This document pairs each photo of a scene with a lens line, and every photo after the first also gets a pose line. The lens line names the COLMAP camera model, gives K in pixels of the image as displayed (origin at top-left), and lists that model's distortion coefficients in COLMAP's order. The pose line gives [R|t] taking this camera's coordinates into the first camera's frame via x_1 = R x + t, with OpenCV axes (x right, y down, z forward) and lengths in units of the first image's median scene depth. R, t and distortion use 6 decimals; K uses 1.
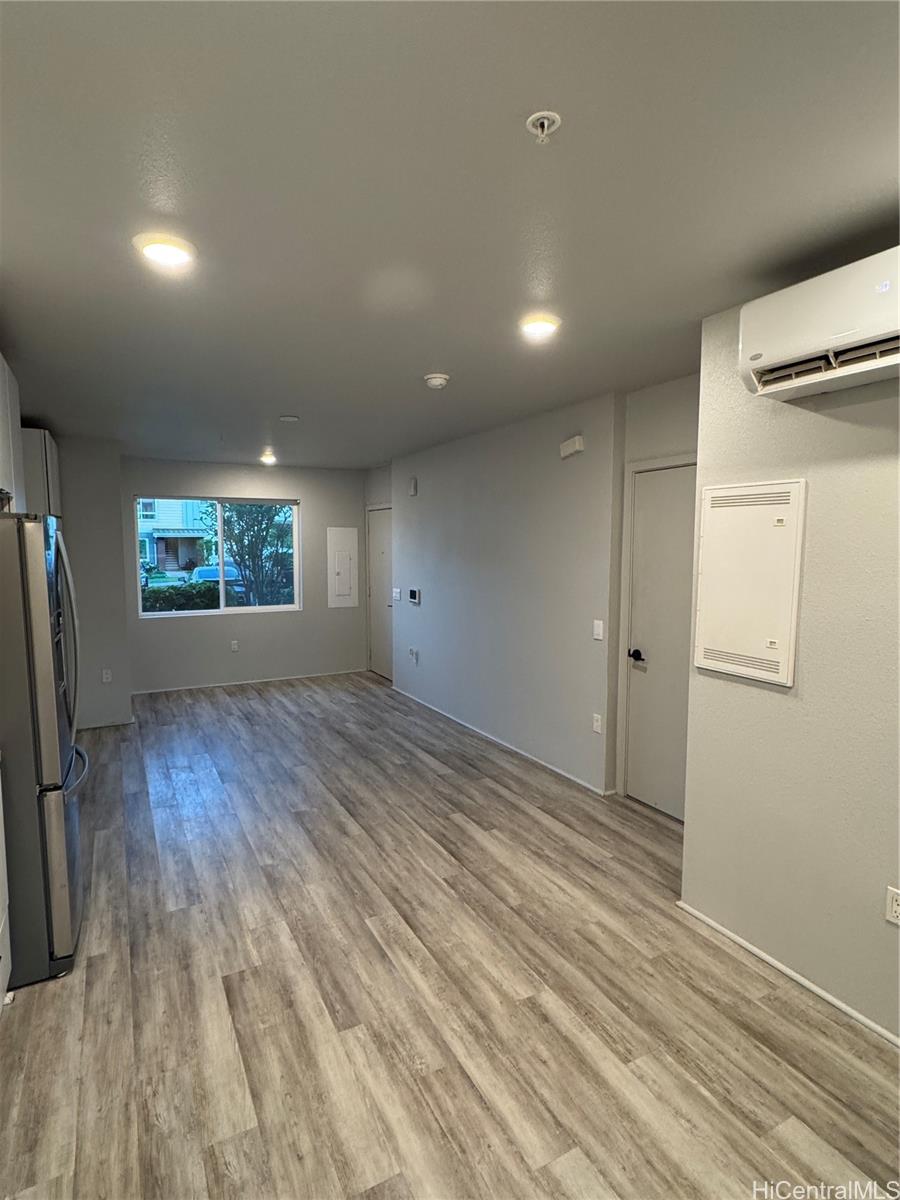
lens RADIAL K [[627.6, 0, 446.5], [0, 627.6, 603.7], [0, 0, 1]] dist [-0.007337, -0.000550]
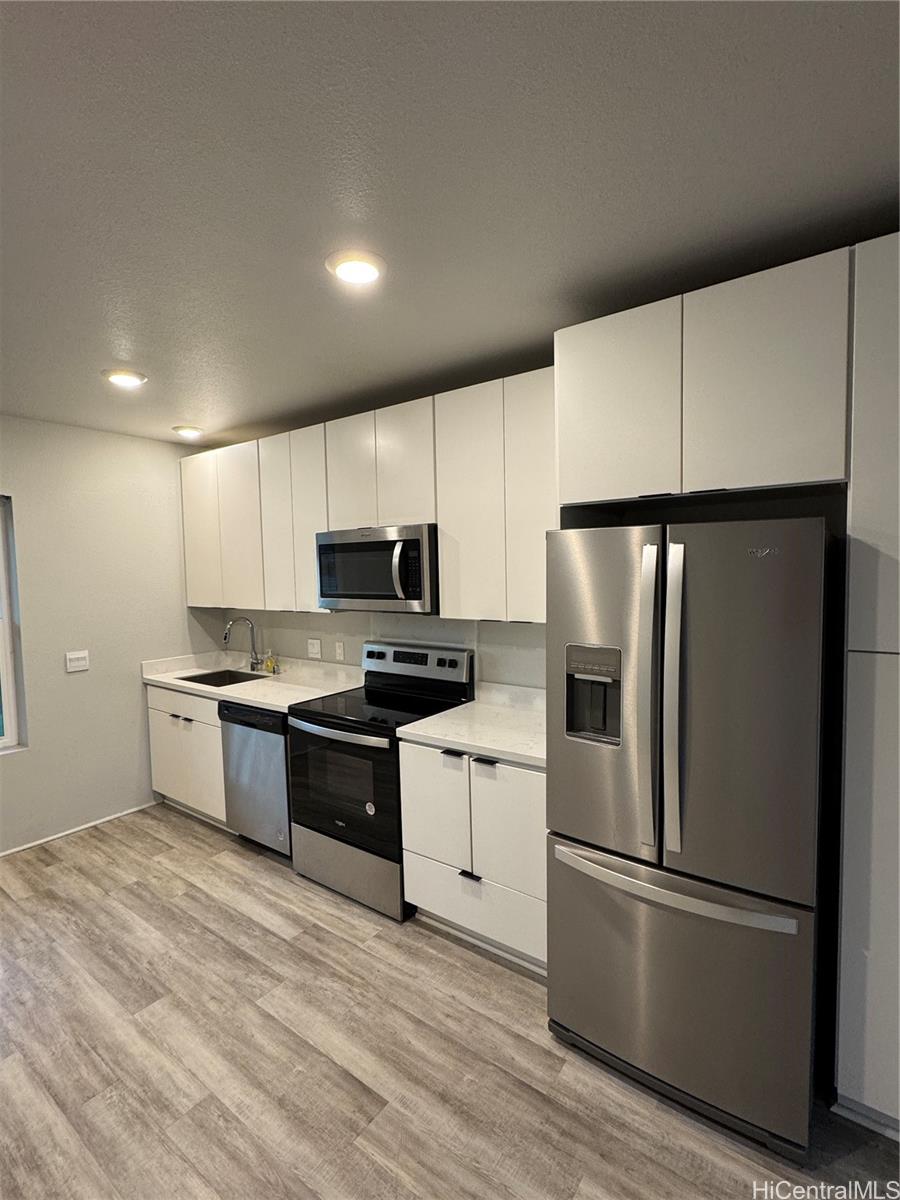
lens RADIAL K [[567.4, 0, 447.8], [0, 567.4, 600.8], [0, 0, 1]] dist [-0.001369, -0.000481]
pose [[-0.903708, 0.042111, -0.426073, -0.125287], [-0.021083, 0.989567, 0.142522, -0.129227], [0.427629, 0.137782, -0.893392, 1.385857]]
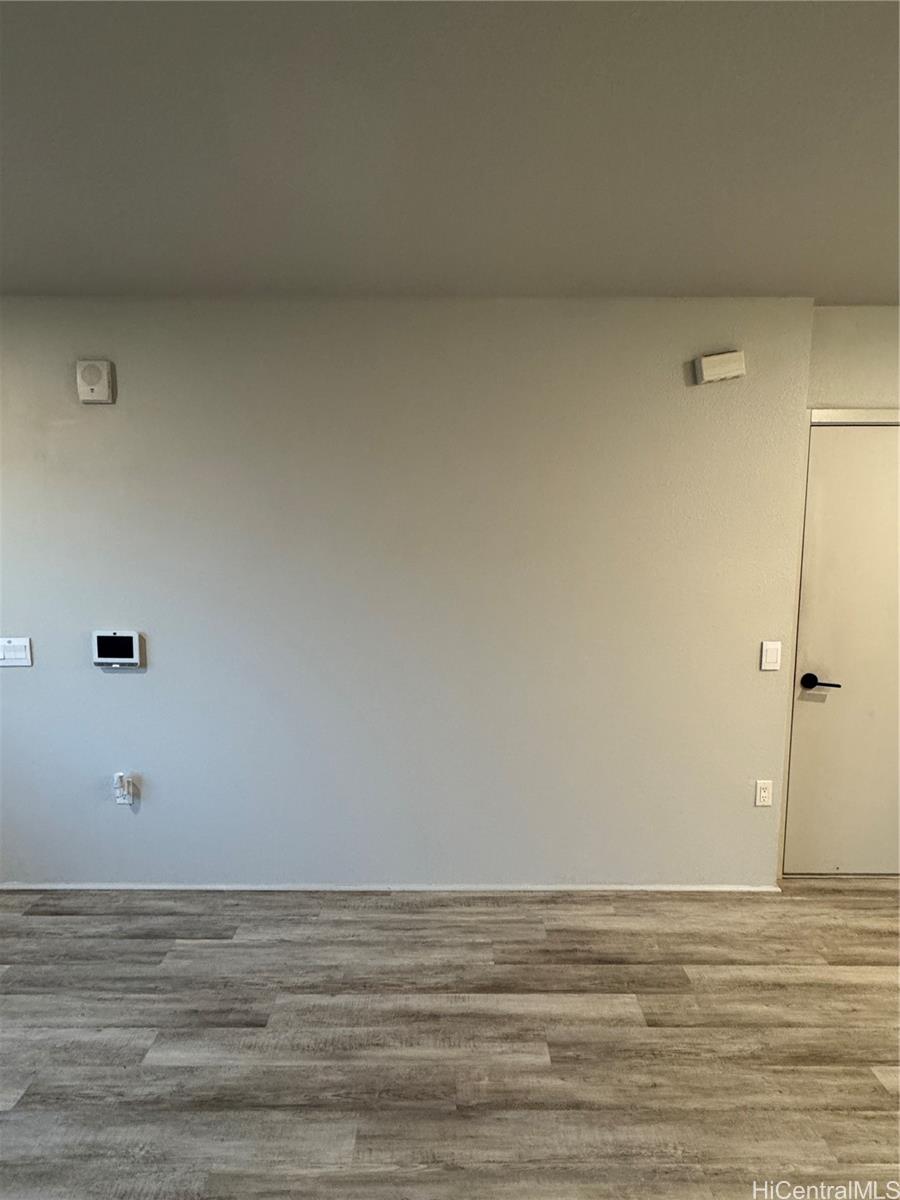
lens RADIAL K [[644.5, 0, 449.0], [0, 644.5, 600.4], [0, 0, 1]] dist [-0.000441, -0.000989]
pose [[0.469472, -0.097555, 0.877541, -0.765967], [0.078266, 0.994563, 0.068693, -0.134302], [-0.879472, 0.036432, 0.474555, 1.455302]]
